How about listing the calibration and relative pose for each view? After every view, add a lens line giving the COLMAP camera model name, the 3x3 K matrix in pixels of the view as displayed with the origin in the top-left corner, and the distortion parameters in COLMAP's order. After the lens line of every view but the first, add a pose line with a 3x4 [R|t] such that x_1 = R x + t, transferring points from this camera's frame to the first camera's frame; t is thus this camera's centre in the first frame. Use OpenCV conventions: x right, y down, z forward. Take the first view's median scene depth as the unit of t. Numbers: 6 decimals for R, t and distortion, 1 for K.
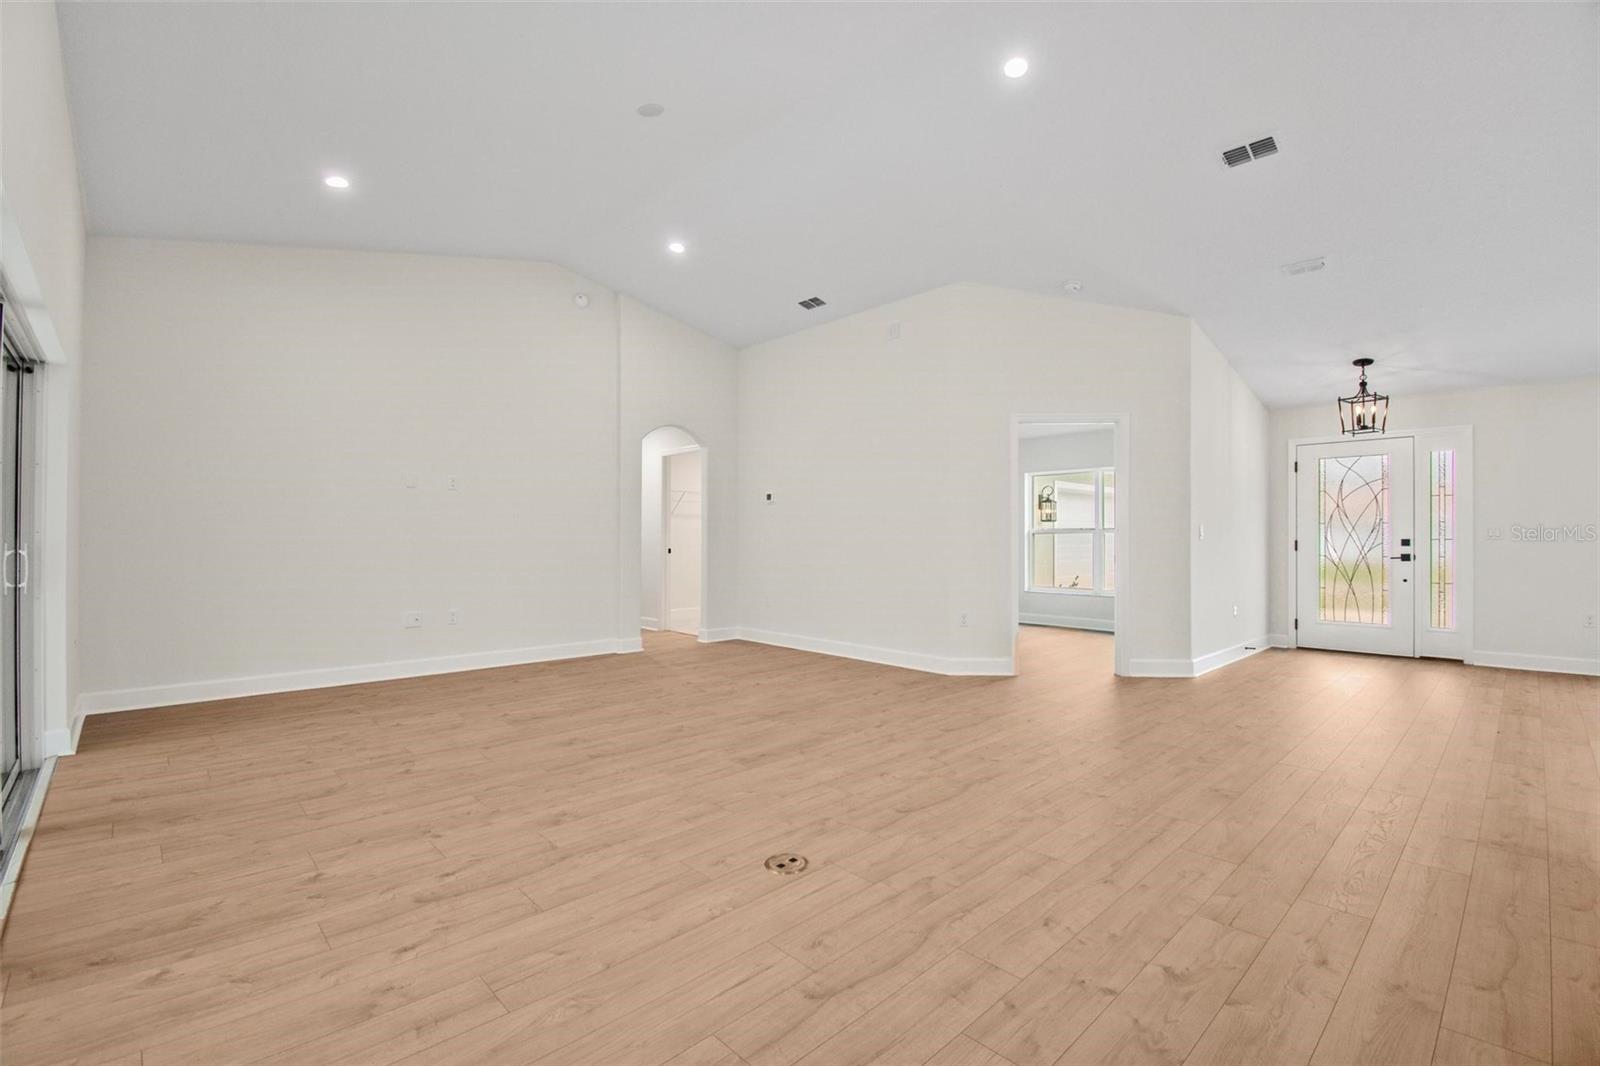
lens RADIAL K [[708.6, 0, 799.5], [0, 708.6, 535.5], [0, 0, 1]] dist [0.012105, -0.017172]
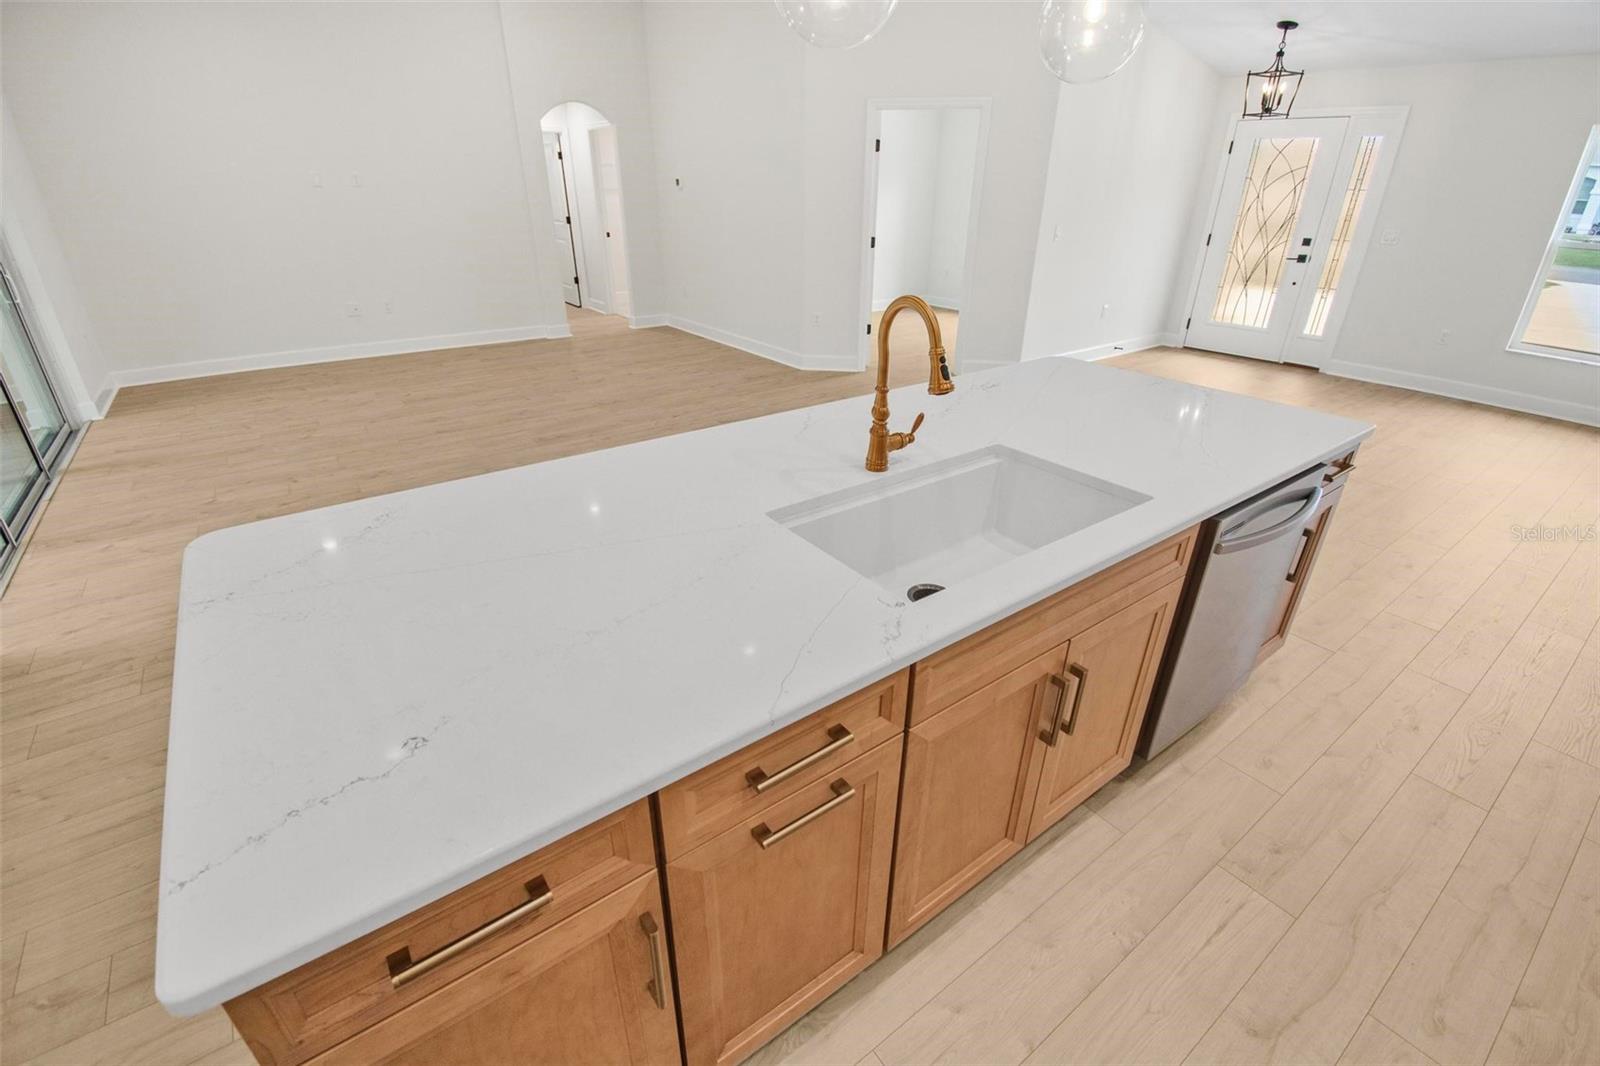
lens RADIAL K [[708.6, 0, 796.8], [0, 708.6, 536.6], [0, 0, 1]] dist [0.012105, -0.017172]
pose [[0.991783, 0.056845, -0.114608, 0.514379], [0.000815, 0.893031, 0.449994, -0.112521], [0.127928, -0.446390, 0.885647, -0.193136]]
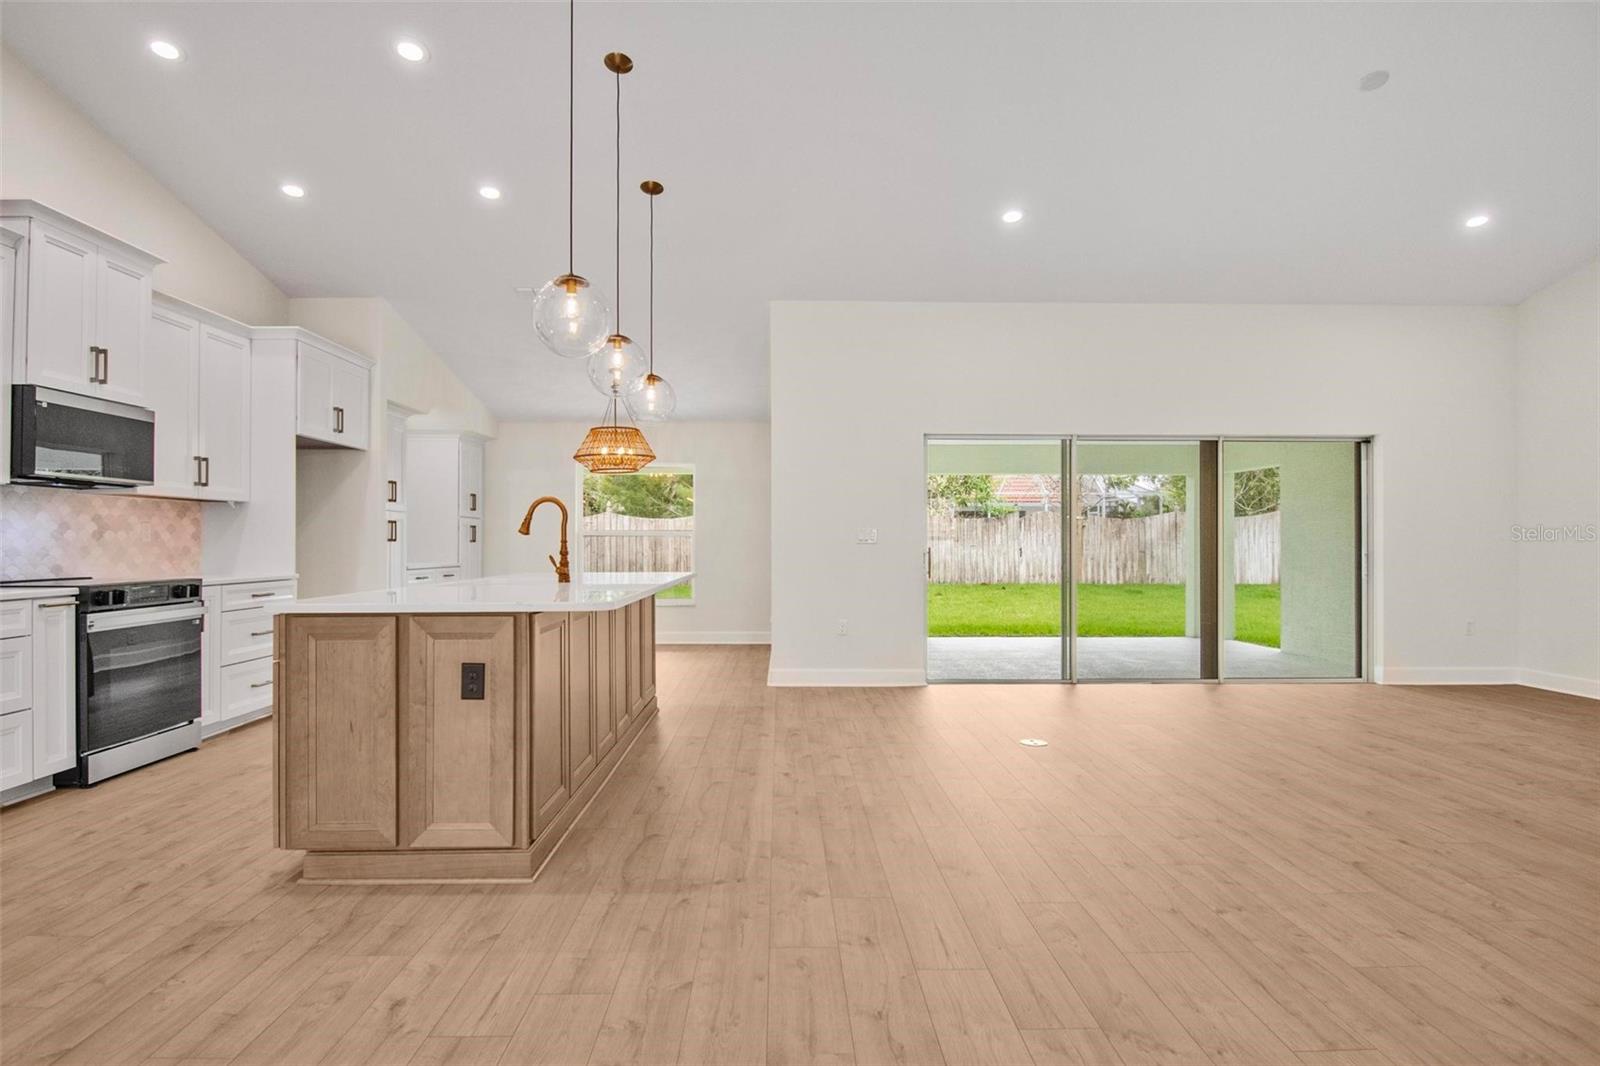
lens RADIAL K [[856.8, 0, 799.0], [0, 856.8, 536.3], [0, 0, 1]] dist [0.001278, -0.012922]
pose [[-0.674875, -0.009648, -0.737869, 1.118065], [-0.002969, 0.999942, -0.010360, 0.005478], [0.737926, -0.004801, -0.674865, 1.196616]]
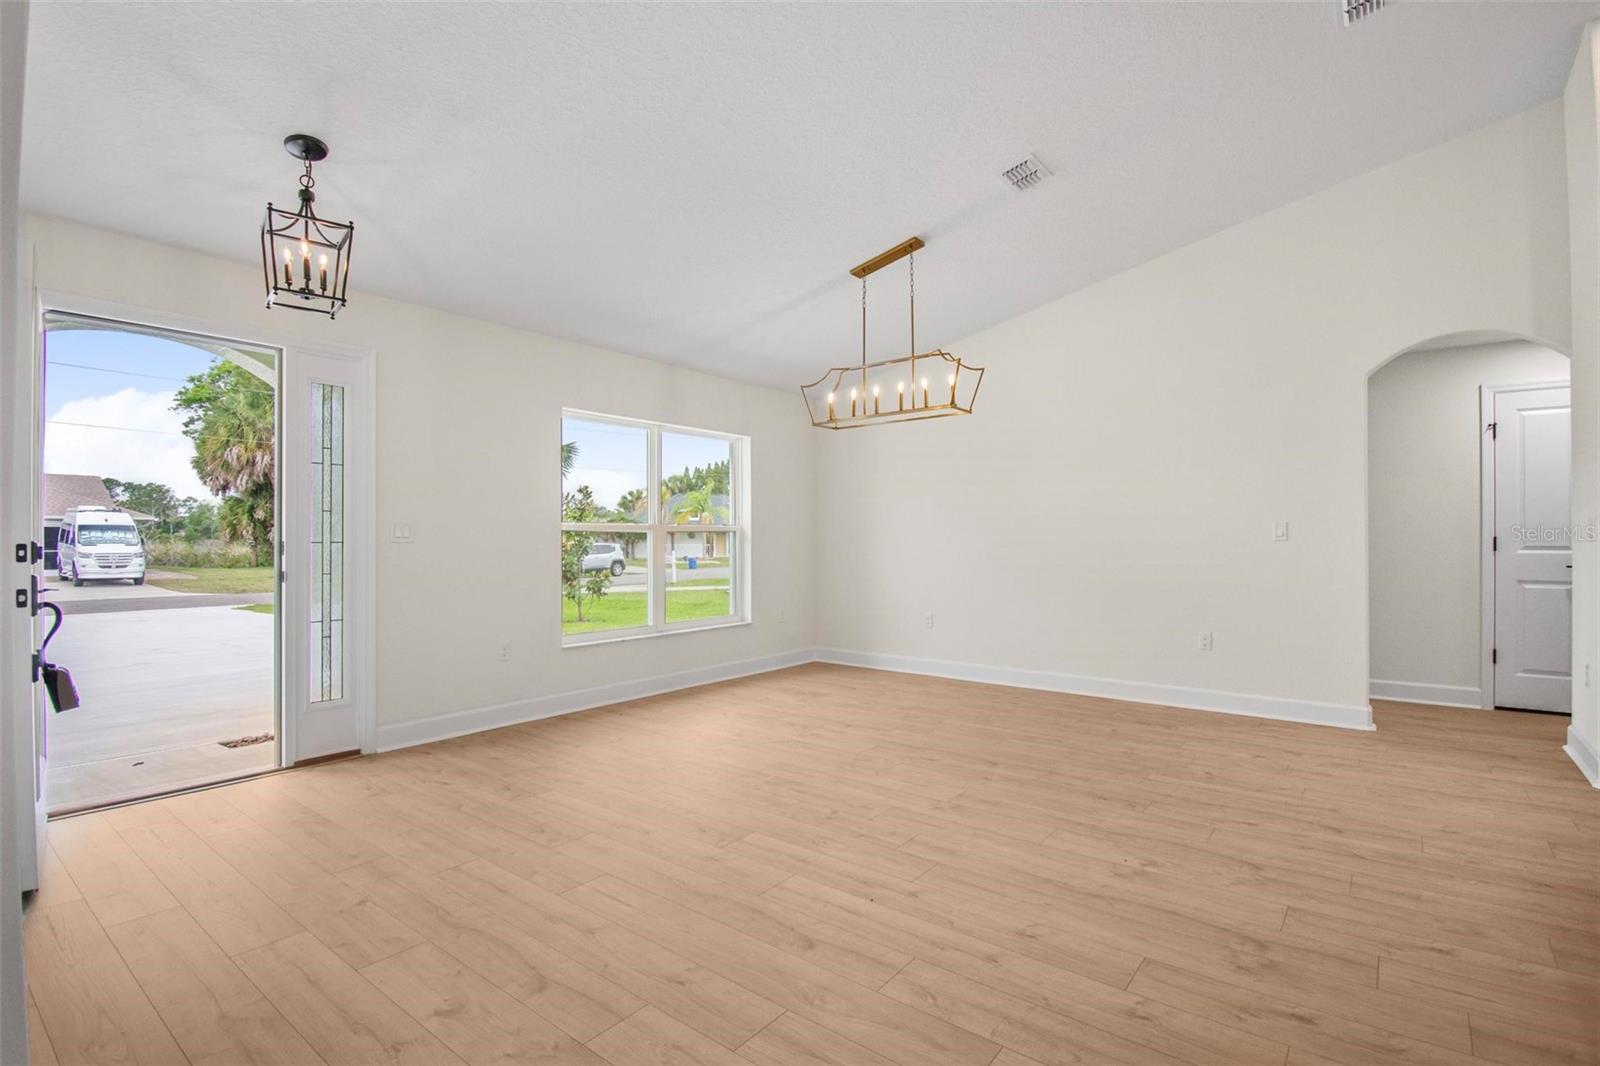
lens RADIAL K [[751.2, 0, 797.6], [0, 751.2, 538.8], [0, 0, 1]] dist [0.004148, -0.003364]
pose [[-0.137846, -0.002847, 0.990450, 0.441664], [0.000733, 0.999995, 0.002976, 0.000577], [-0.990453, 0.001136, -0.137843, 1.172000]]
